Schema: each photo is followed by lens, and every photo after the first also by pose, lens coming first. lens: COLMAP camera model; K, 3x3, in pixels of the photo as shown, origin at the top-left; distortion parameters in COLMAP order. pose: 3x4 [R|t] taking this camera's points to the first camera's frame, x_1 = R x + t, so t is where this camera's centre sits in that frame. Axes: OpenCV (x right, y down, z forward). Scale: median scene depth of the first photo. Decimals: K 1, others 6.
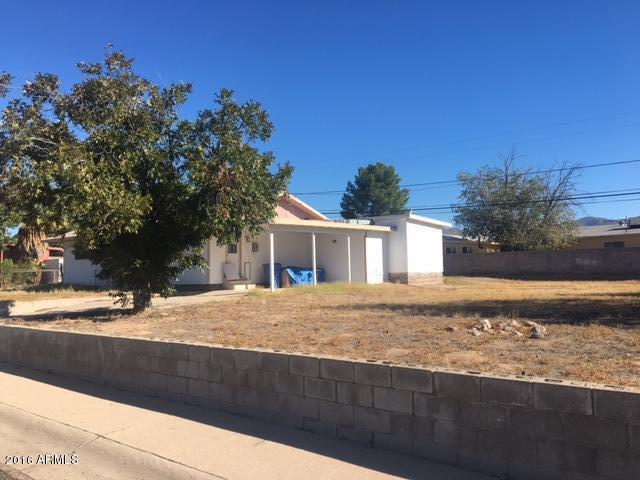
lens RADIAL K [[536.3, 0, 320.0], [0, 536.3, 240.0], [0, 0, 1]] dist [0.090004, -0.116084]
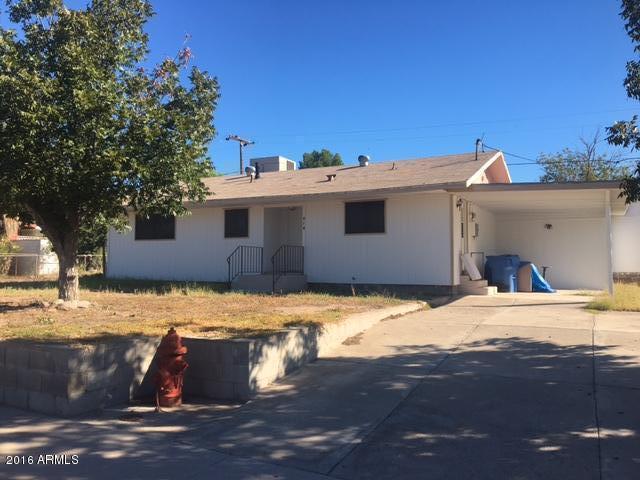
lens RADIAL K [[536.3, 0, 320.0], [0, 536.3, 240.0], [0, 0, 1]] dist [0.090004, -0.116084]
pose [[0.975910, 0.033413, 0.215598, -0.432655], [-0.036283, 0.999298, 0.009371, 0.025372], [-0.215133, -0.016967, 0.976437, 0.371852]]
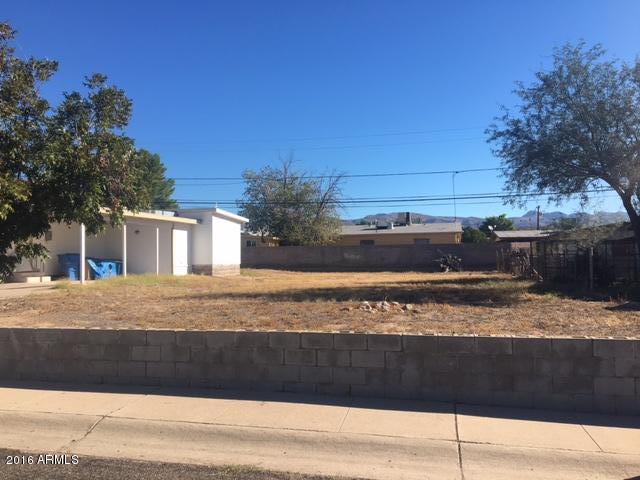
lens RADIAL K [[536.3, 0, 320.0], [0, 536.3, 240.0], [0, 0, 1]] dist [0.090004, -0.116084]
pose [[0.899259, 0.027845, 0.436530, -0.104322], [-0.034005, 0.999402, 0.006302, -0.000416], [-0.436094, -0.020512, 0.899668, -0.025782]]
